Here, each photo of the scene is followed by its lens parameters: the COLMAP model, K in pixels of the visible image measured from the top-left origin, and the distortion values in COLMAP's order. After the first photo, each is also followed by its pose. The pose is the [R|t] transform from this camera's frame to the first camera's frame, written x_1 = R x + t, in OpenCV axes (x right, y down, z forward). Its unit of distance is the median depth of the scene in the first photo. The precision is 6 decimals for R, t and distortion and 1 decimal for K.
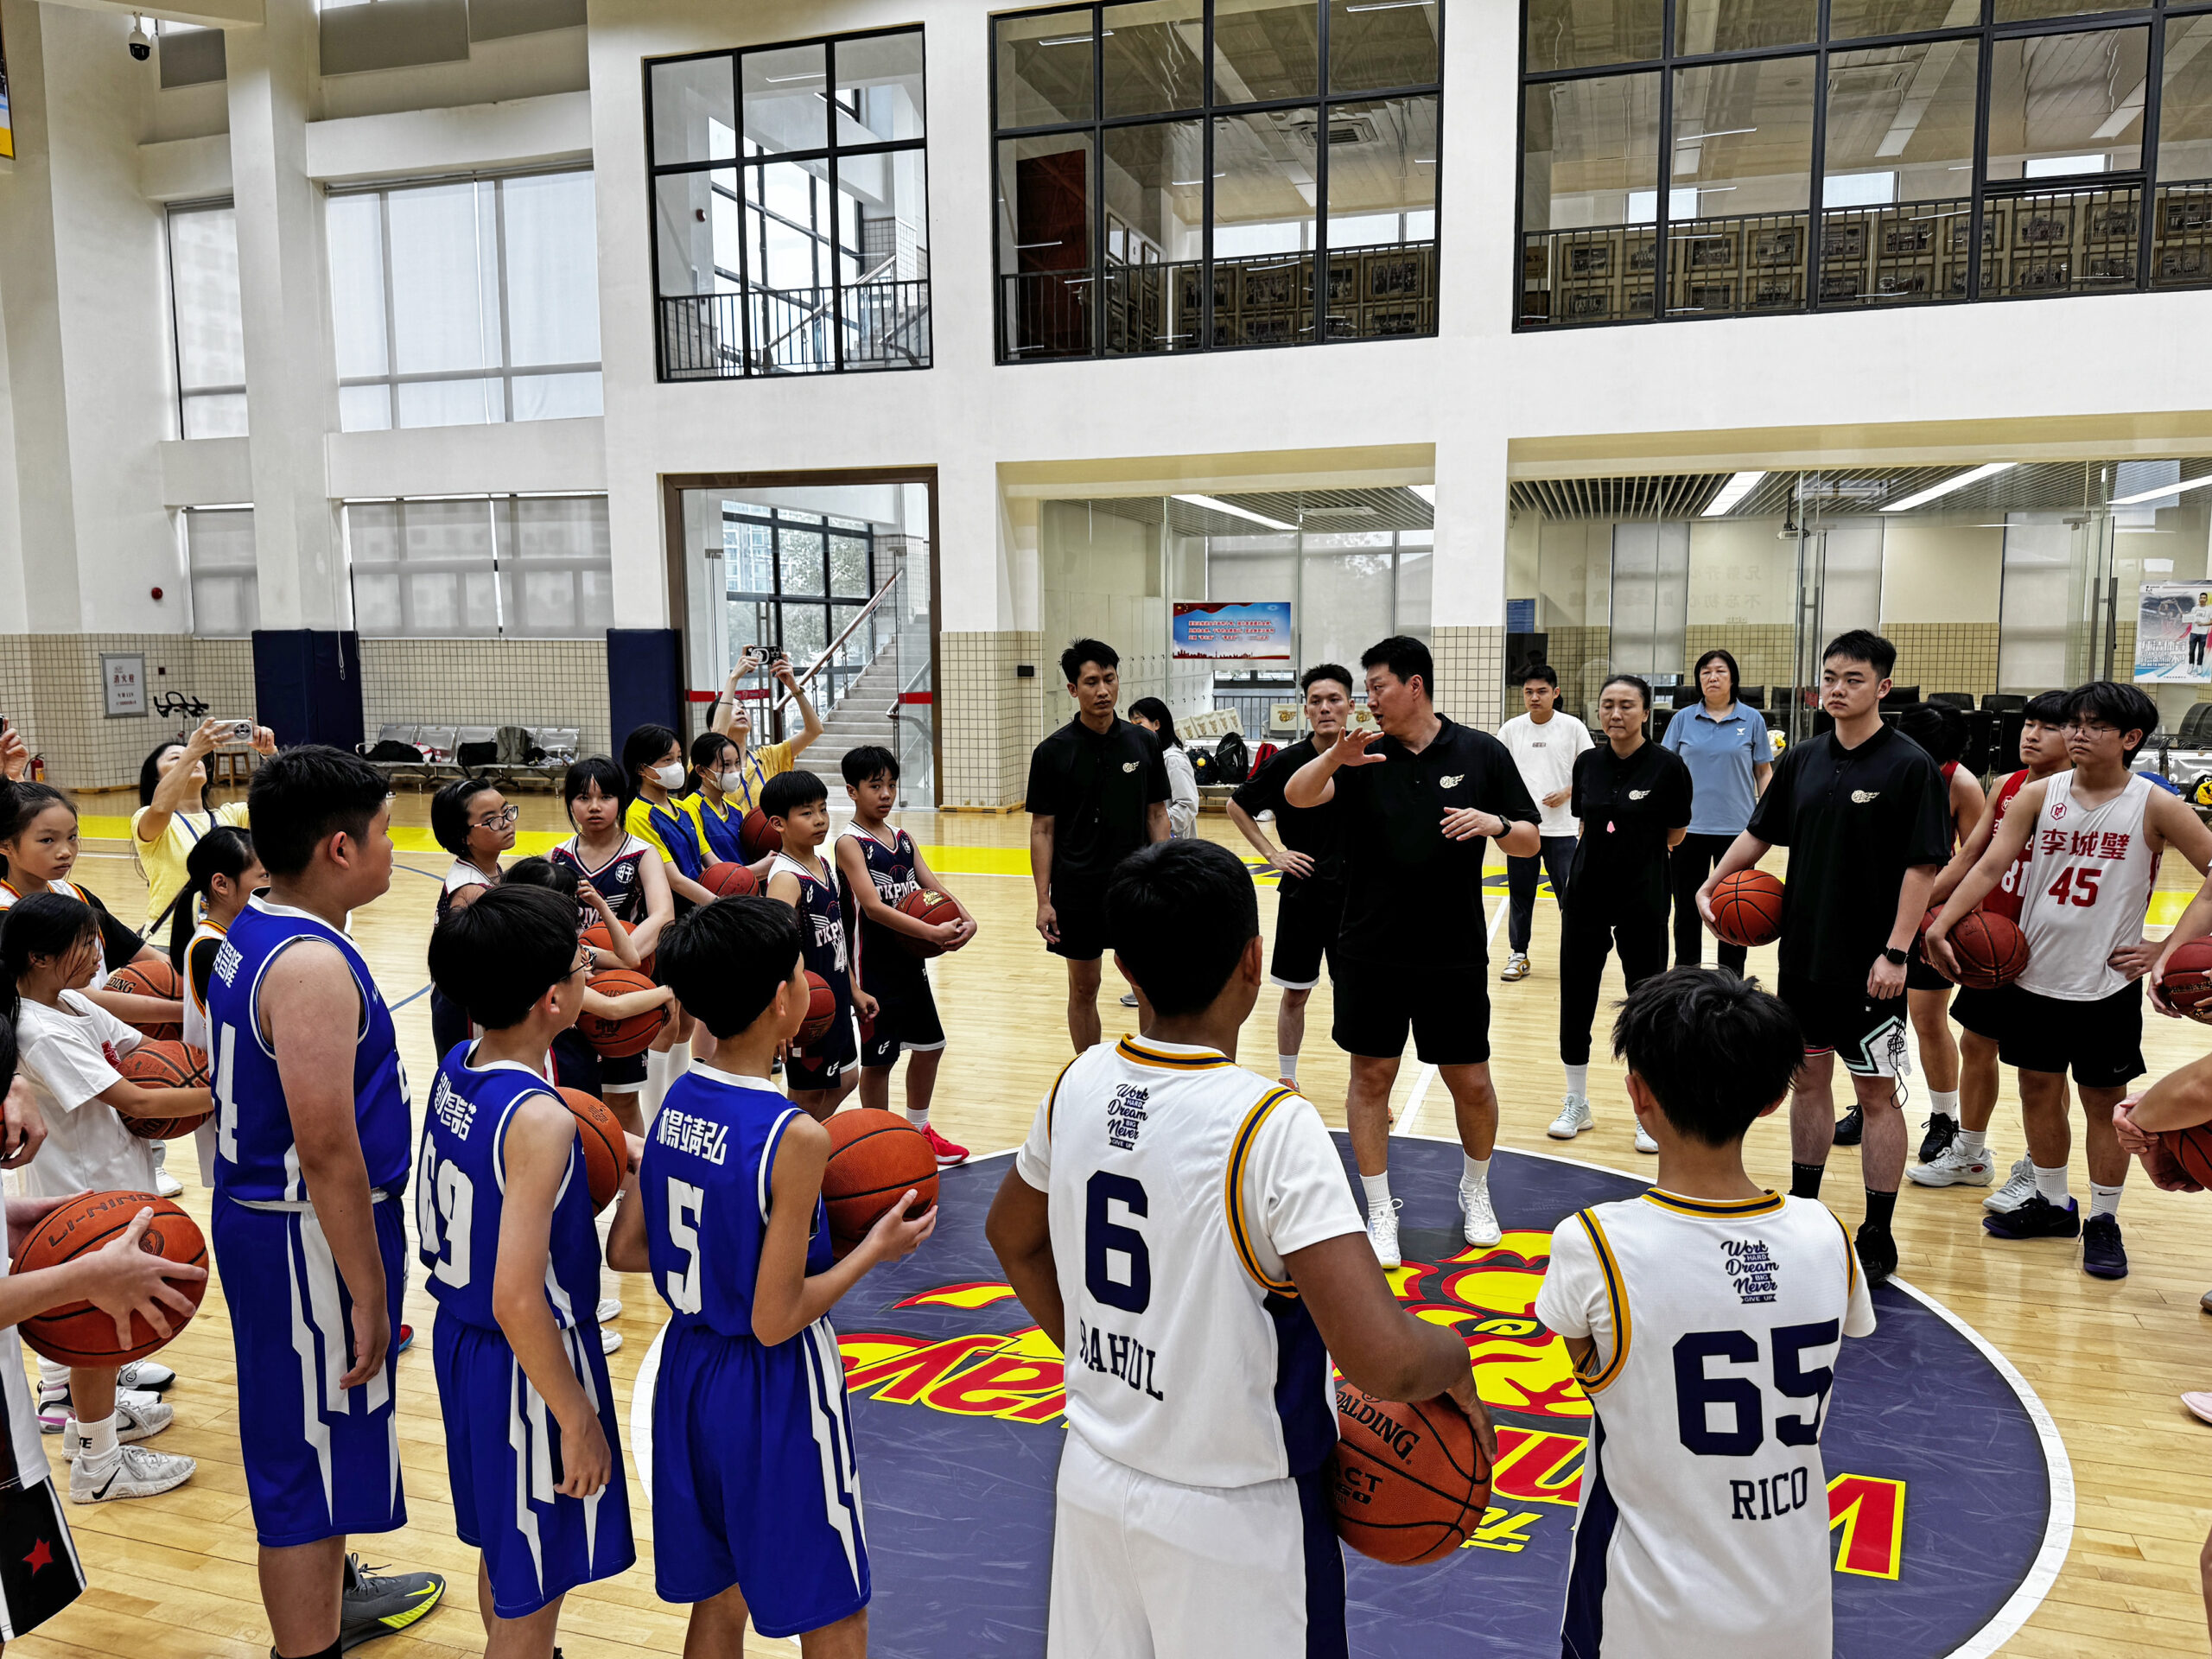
lens RADIAL K [[1467.9, 0, 1106.0], [0, 1467.9, 829.5], [0, 0, 1]] dist [0.000451, 0.000157]
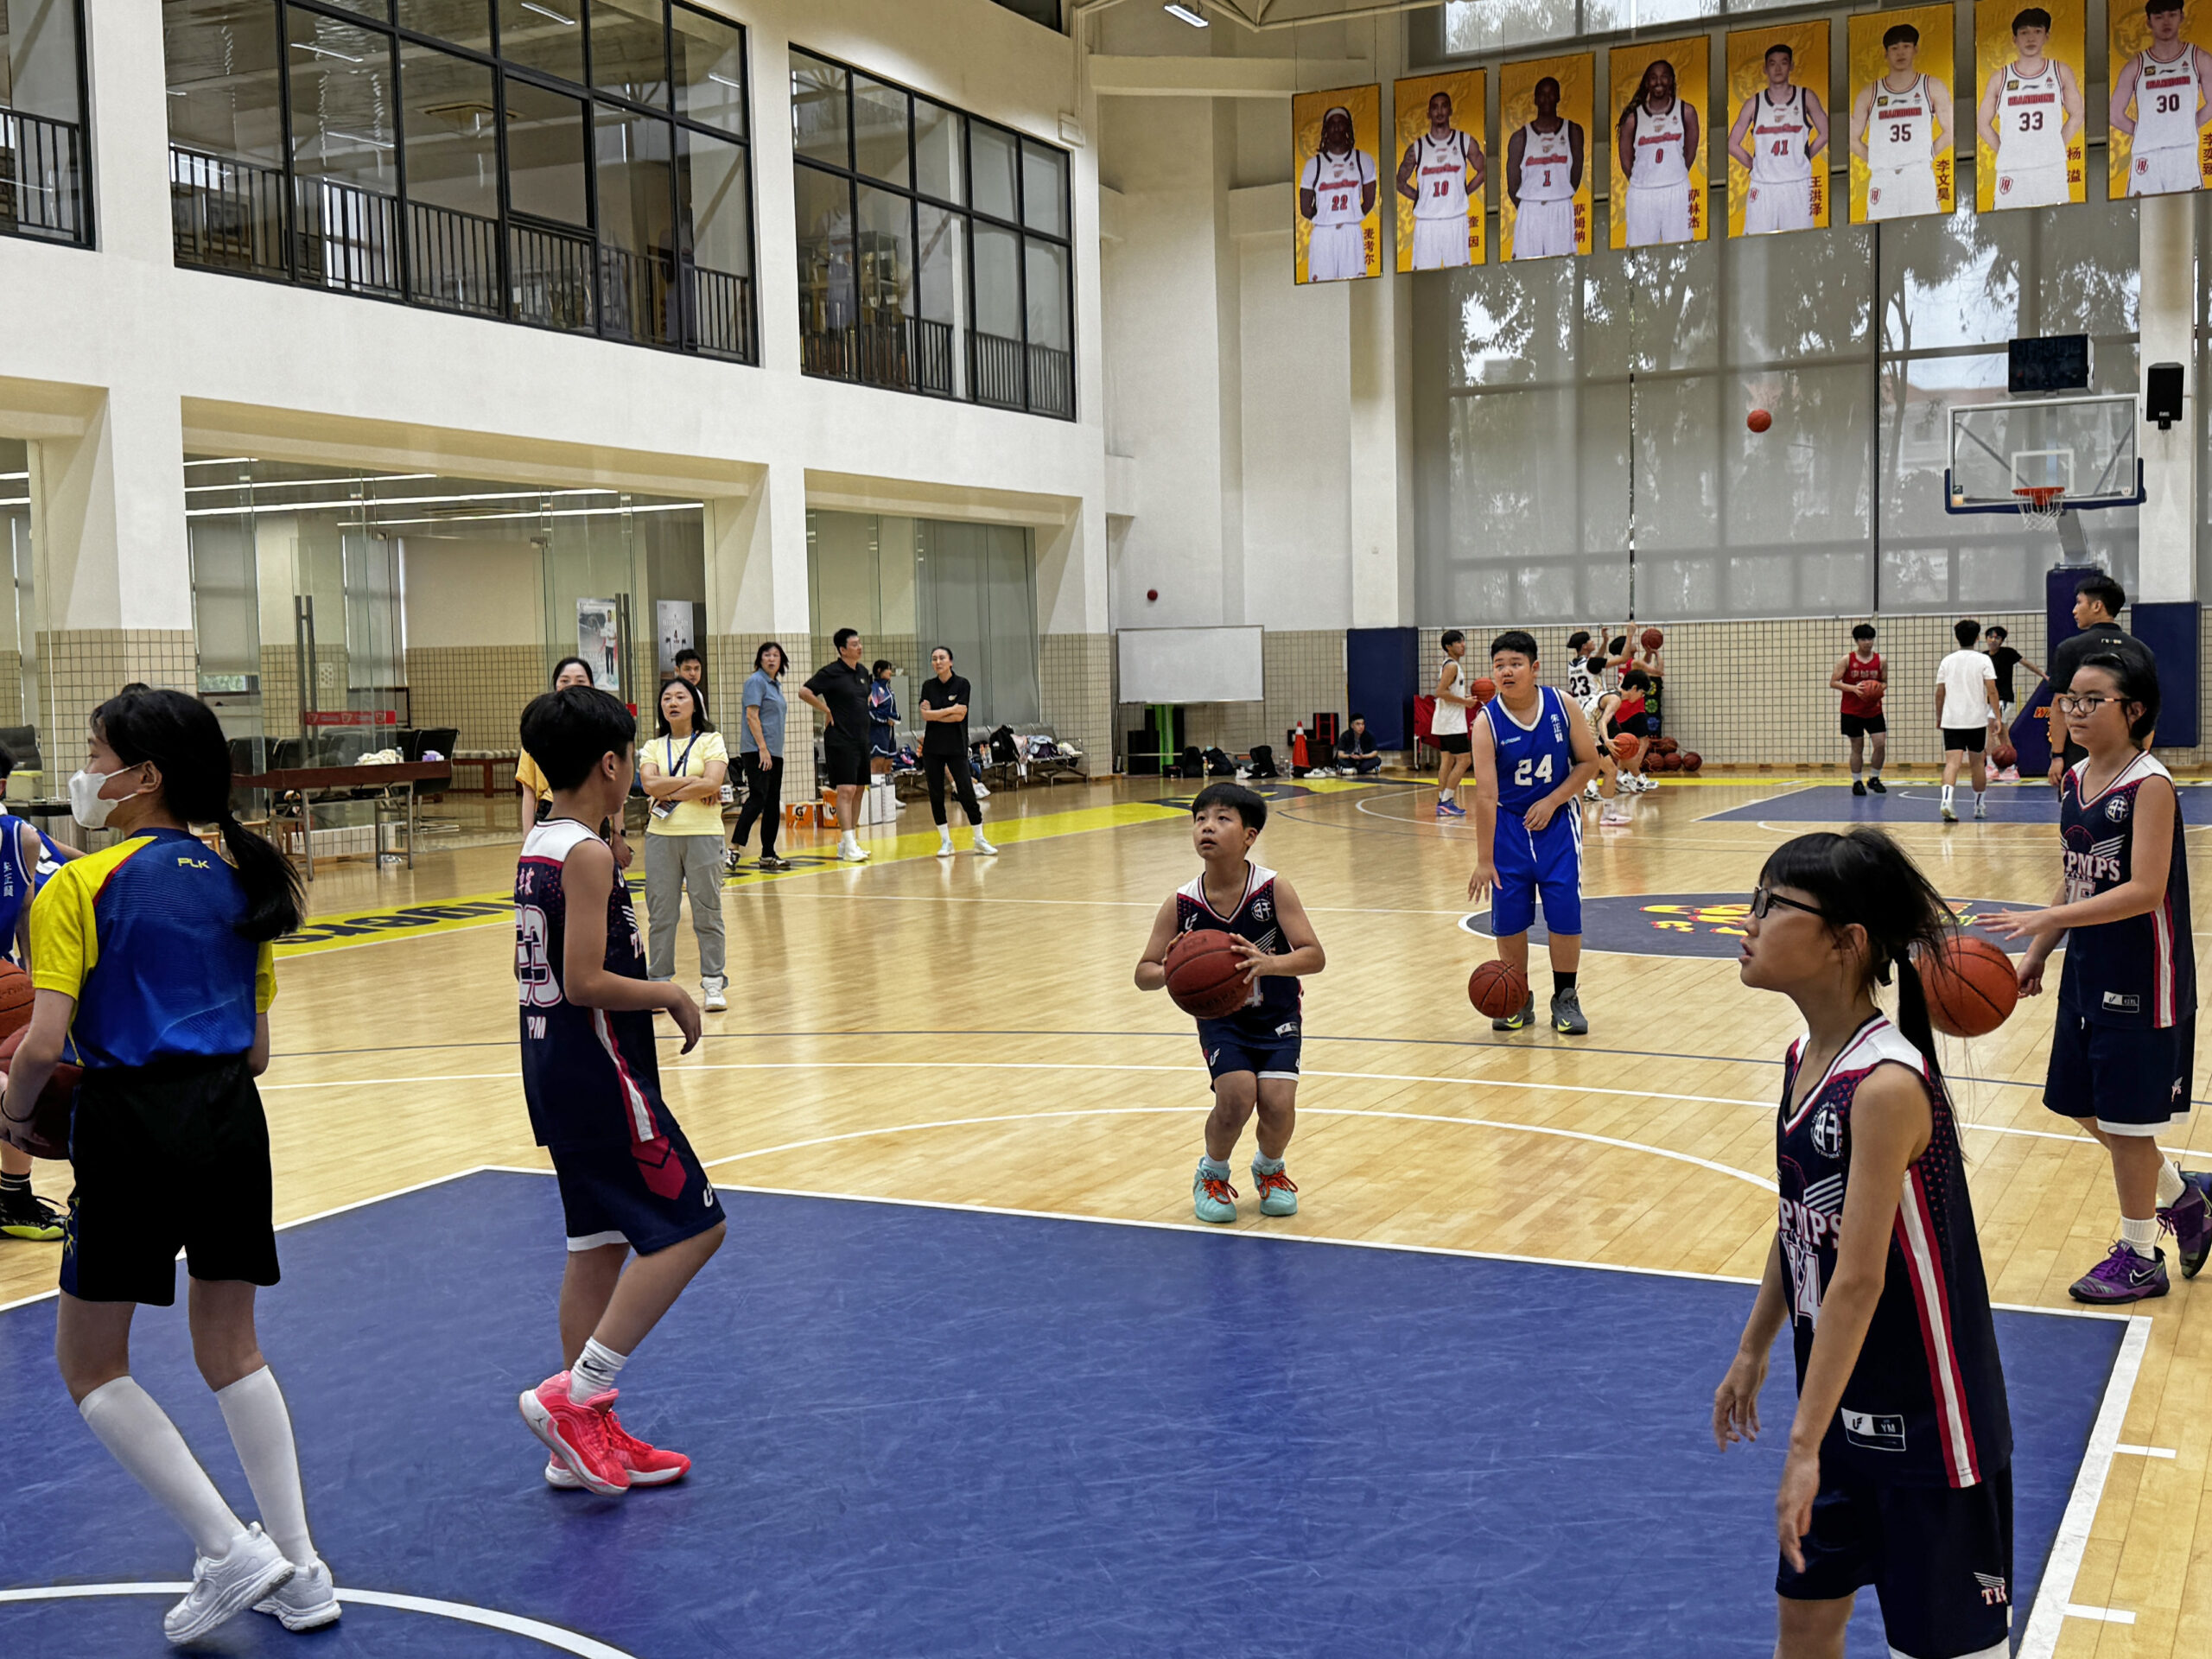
lens RADIAL K [[2458.9, 0, 1106.0], [0, 2458.9, 829.5], [0, 0, 1]] dist [0.226853, -0.444522]
pose [[0.183096, -0.068270, 0.980722, -0.988464], [0.130837, 0.990404, 0.044517, -0.028722], [-0.974350, 0.120164, 0.190271, 0.276741]]
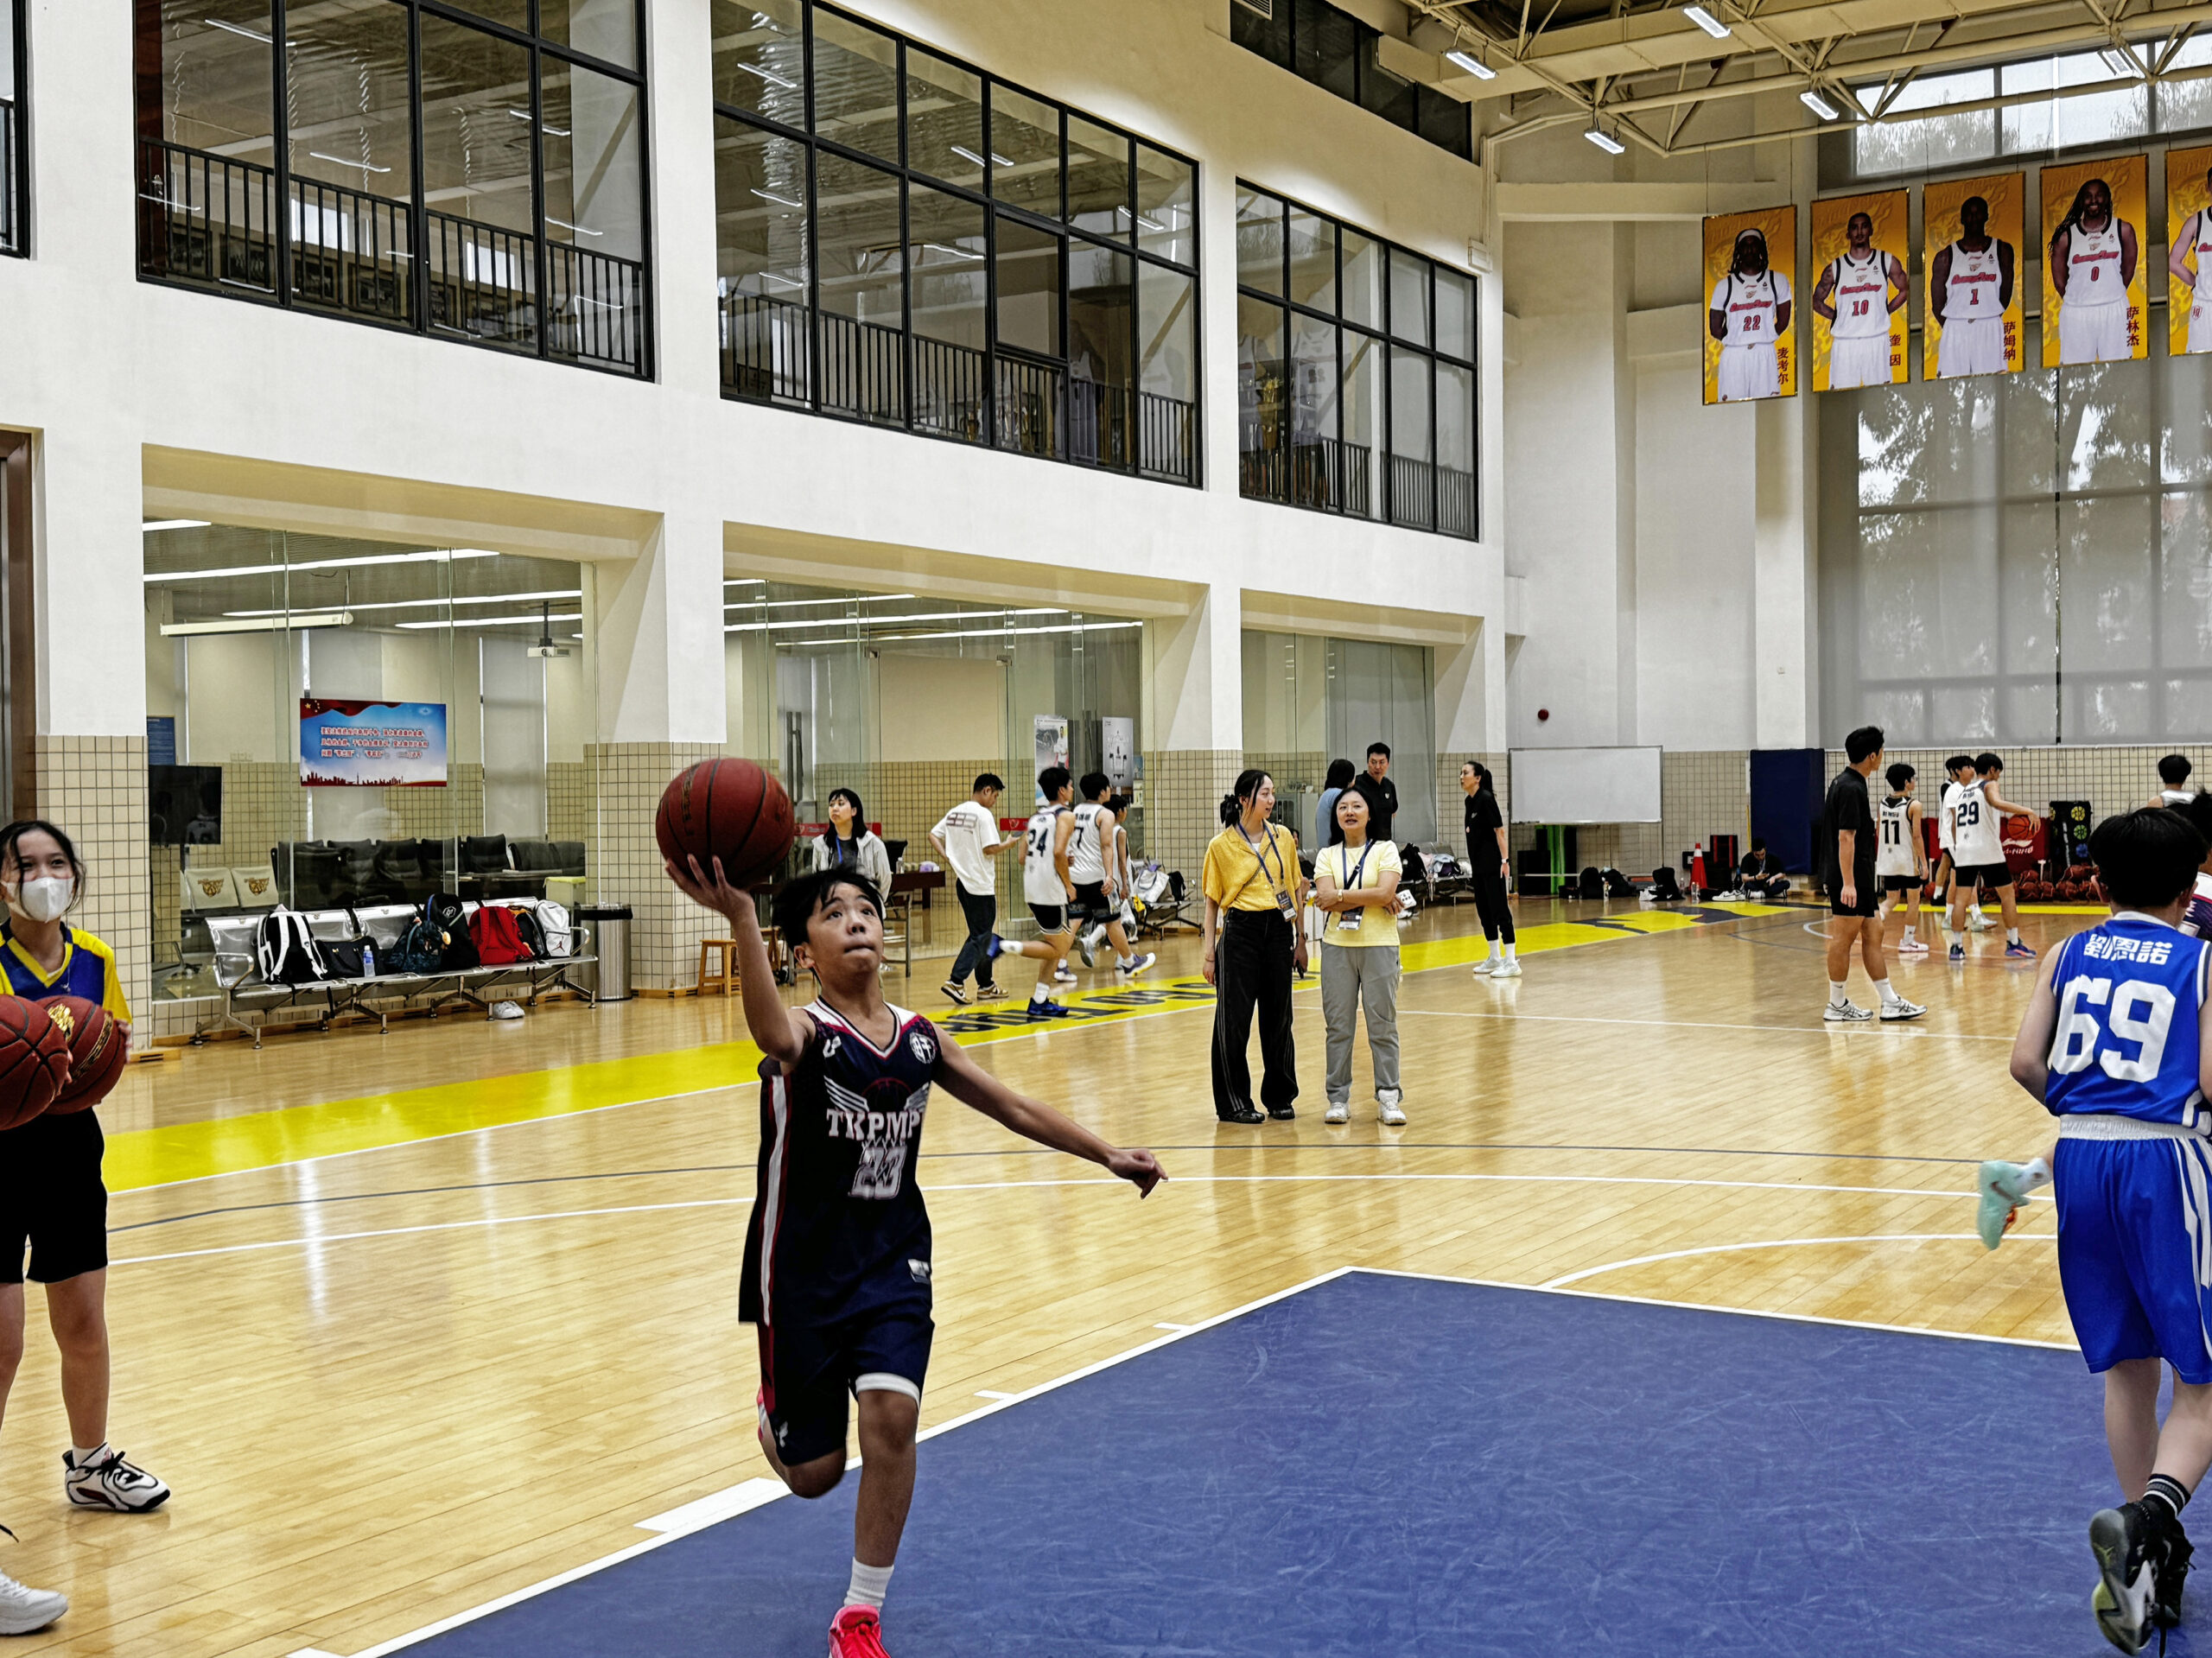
lens RADIAL K [[2458.8, 0, 1106.0], [0, 2458.8, 829.0], [0, 0, 1]] dist [0.226853, -0.444522]
pose [[0.262571, -0.016660, 0.964769, -1.026970], [0.119535, 0.992711, -0.015390, -0.044618], [-0.957480, 0.119365, 0.262648, 0.438296]]
